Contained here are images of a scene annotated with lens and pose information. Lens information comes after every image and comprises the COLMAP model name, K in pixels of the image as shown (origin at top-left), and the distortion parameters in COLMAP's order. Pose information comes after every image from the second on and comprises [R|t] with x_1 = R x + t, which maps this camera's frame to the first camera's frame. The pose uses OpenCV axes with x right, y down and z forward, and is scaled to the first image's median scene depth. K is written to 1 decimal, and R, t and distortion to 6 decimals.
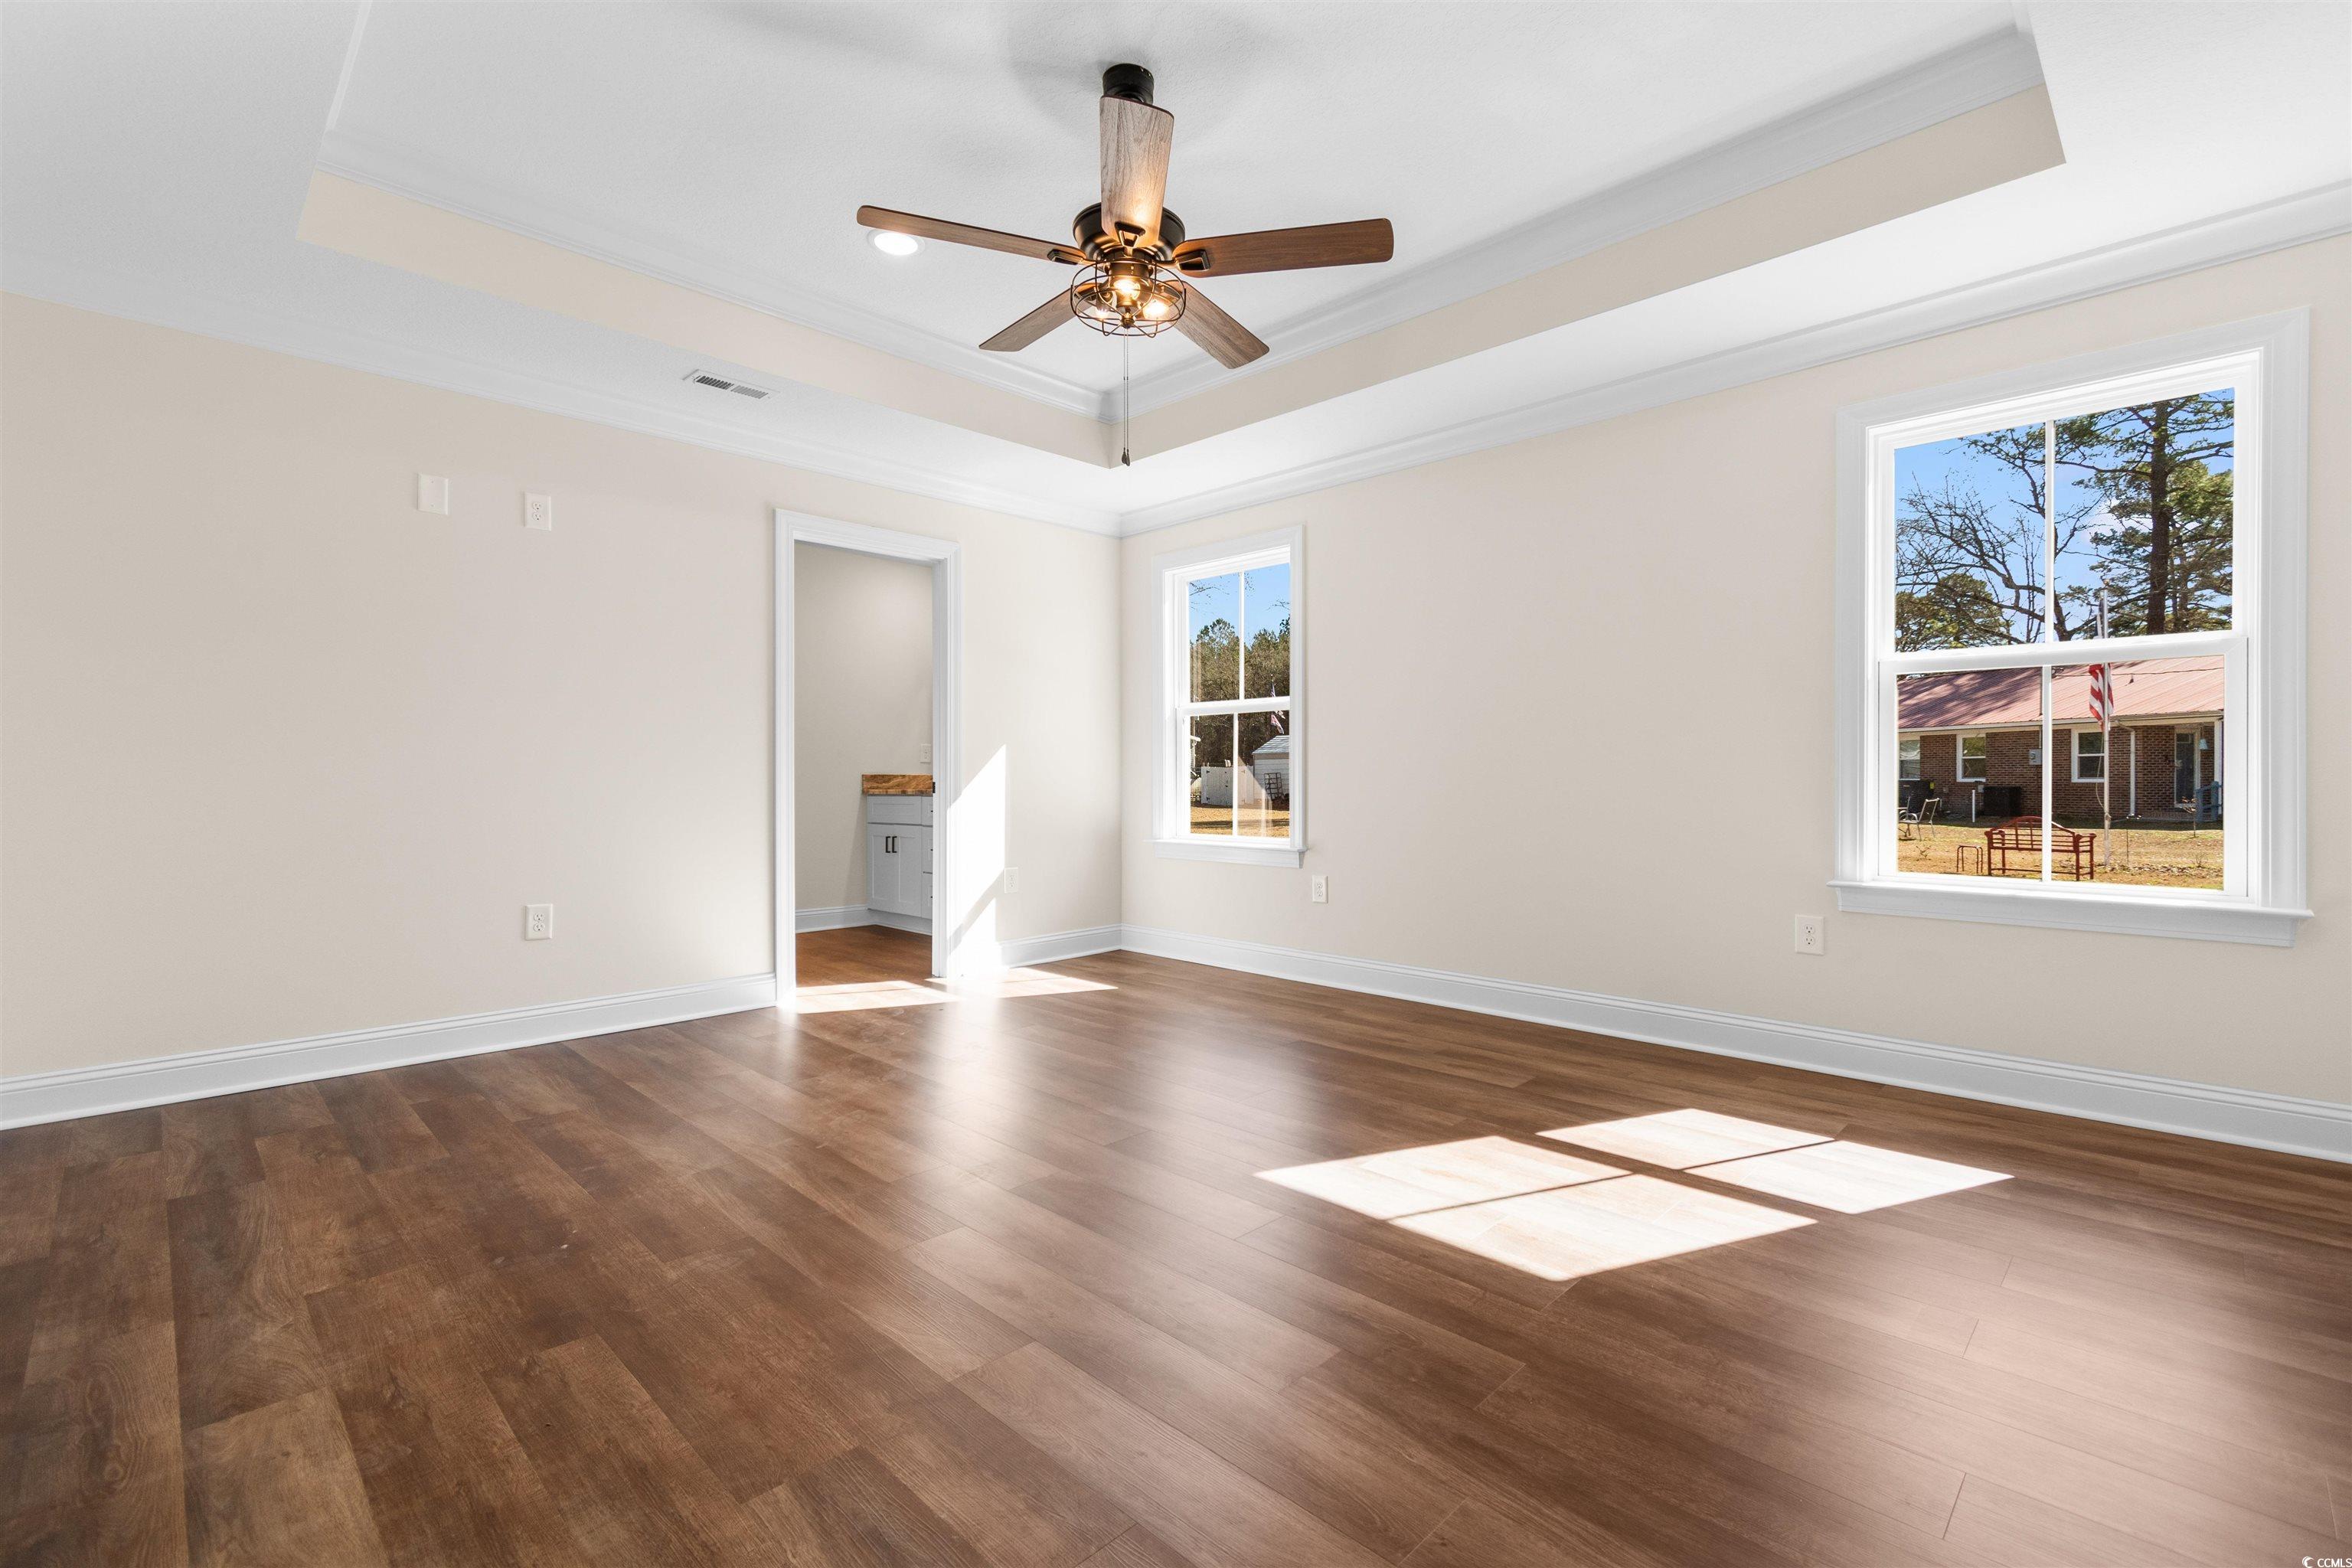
lens RADIAL K [[1039.1, 0, 1173.6], [0, 1039.1, 787.7], [0, 0, 1]] dist [0.013045, -0.000057]
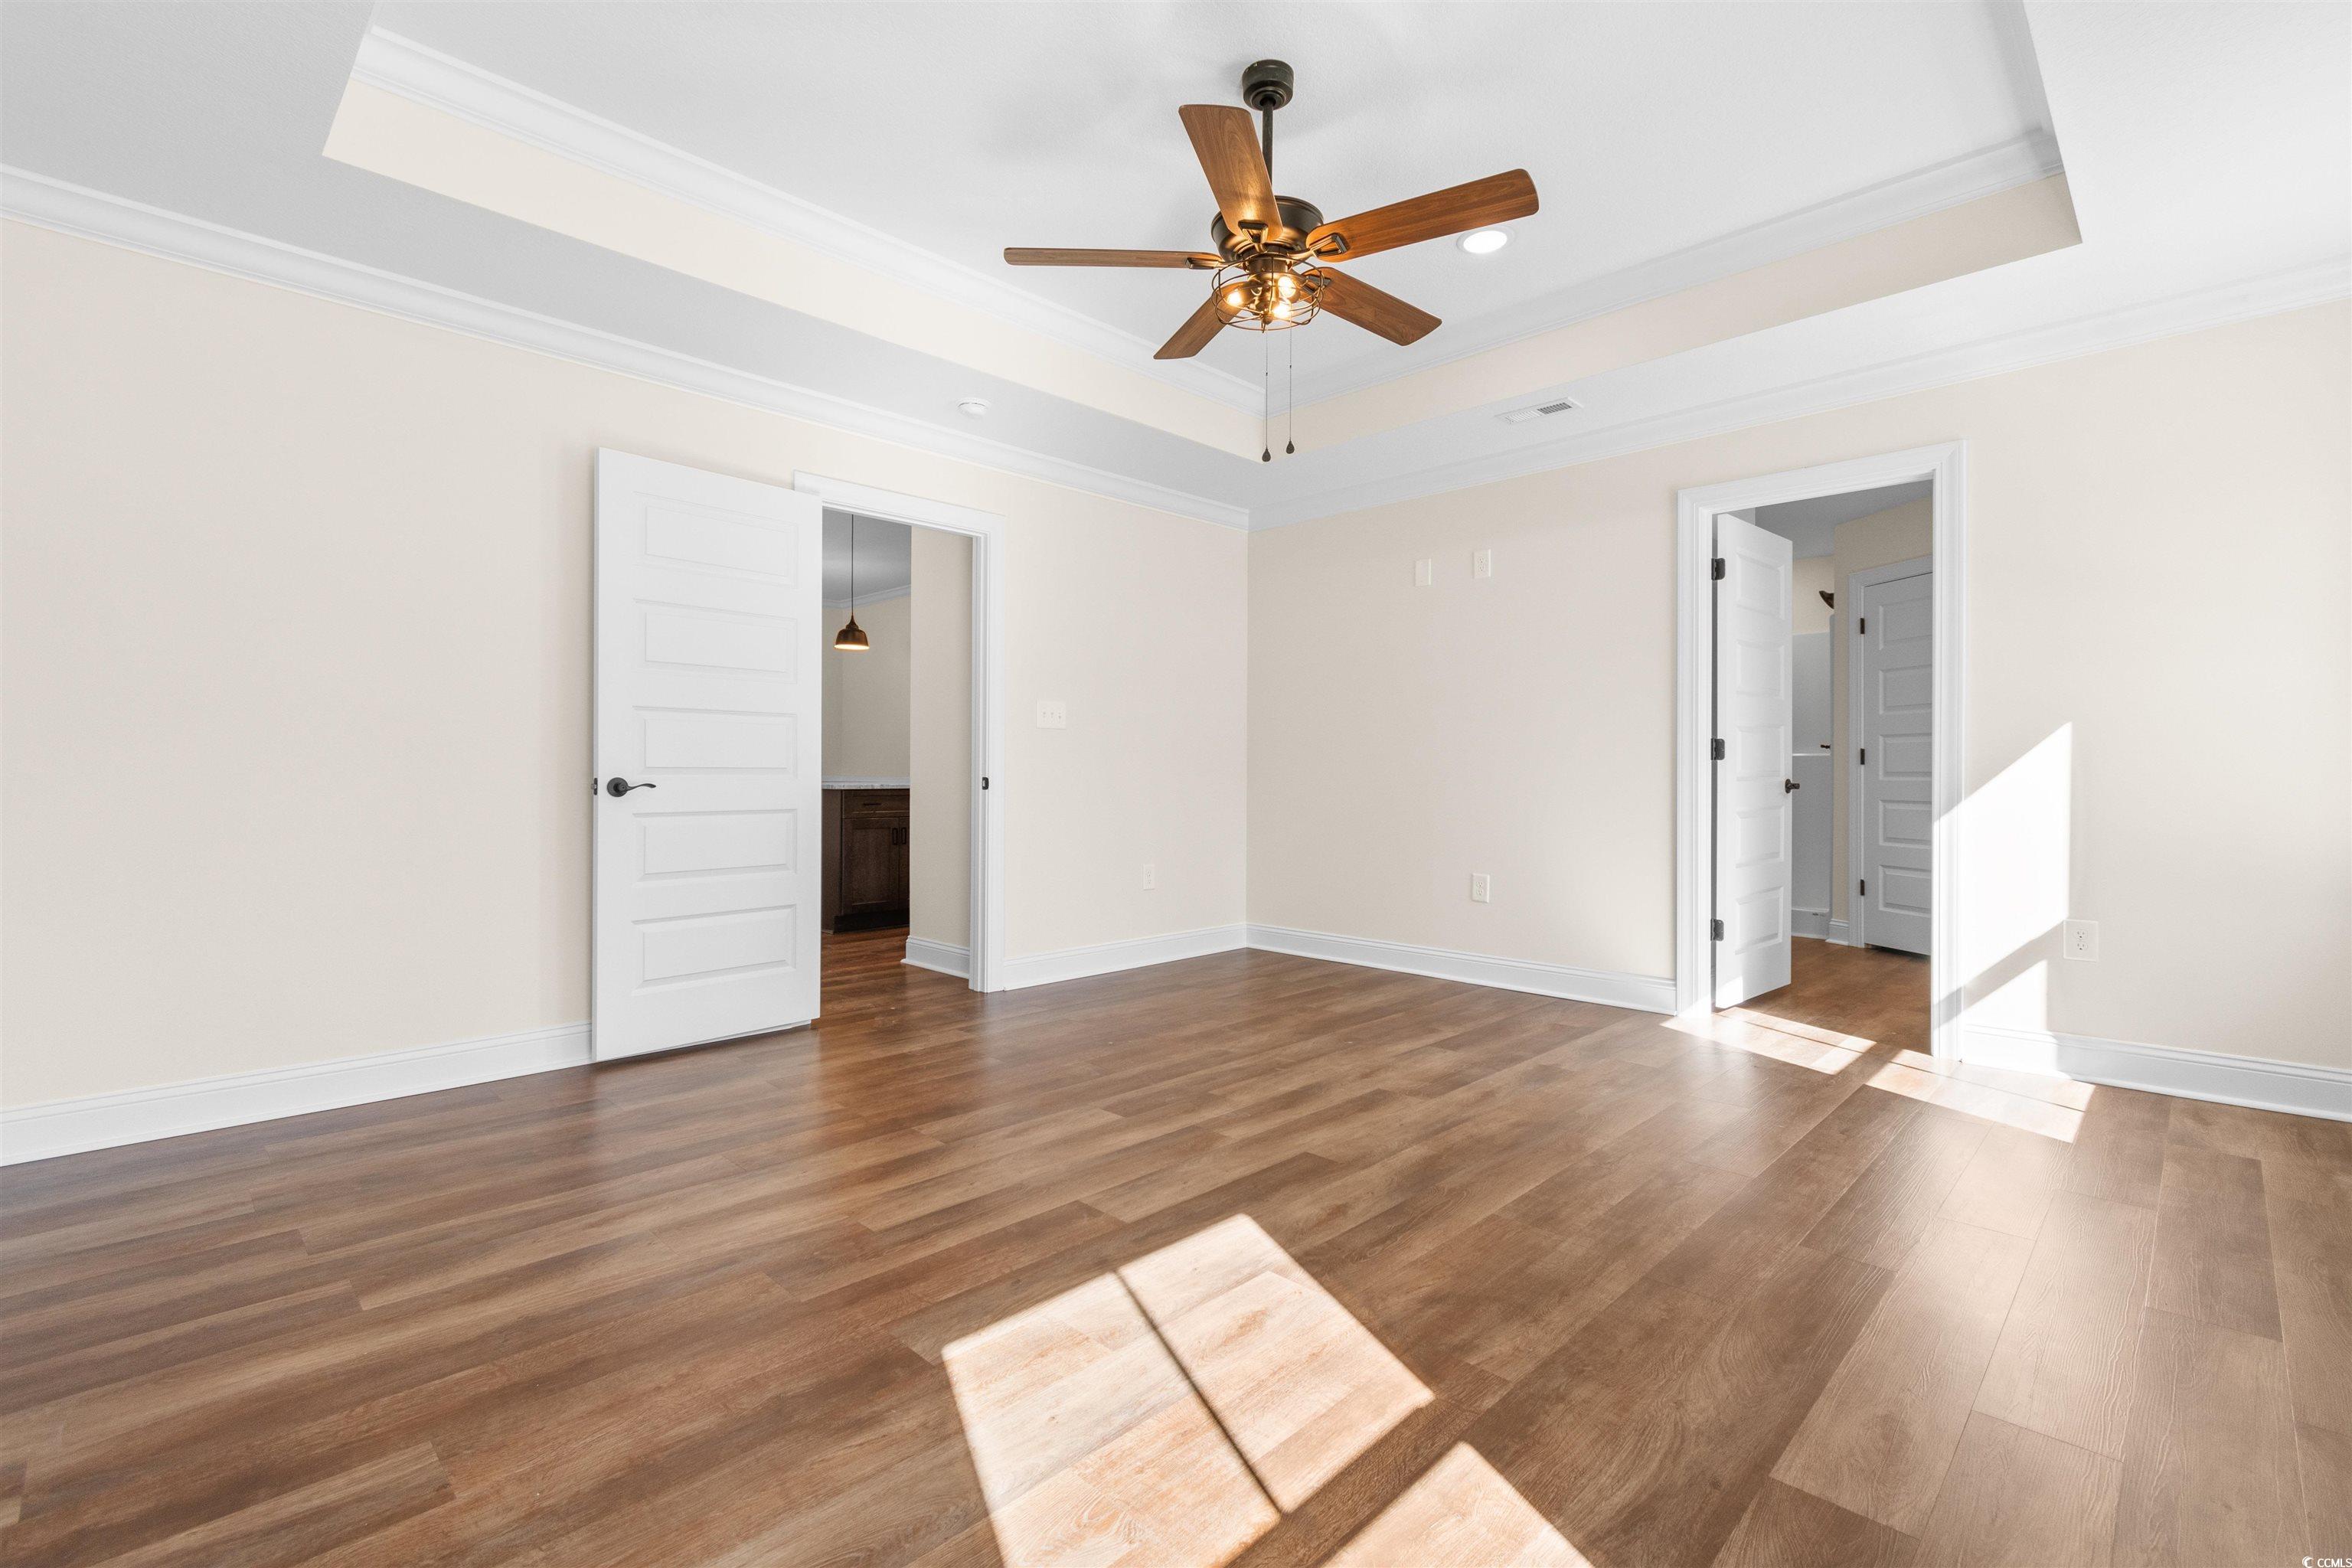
lens RADIAL K [[1039.1, 0, 1173.9], [0, 1039.1, 770.9], [0, 0, 1]] dist [0.013045, -0.000057]
pose [[-0.001079, -0.002546, -0.999996, 0.842447], [-0.015869, 0.999871, -0.002528, -0.005762], [0.999874, 0.015866, -0.001119, 0.811717]]
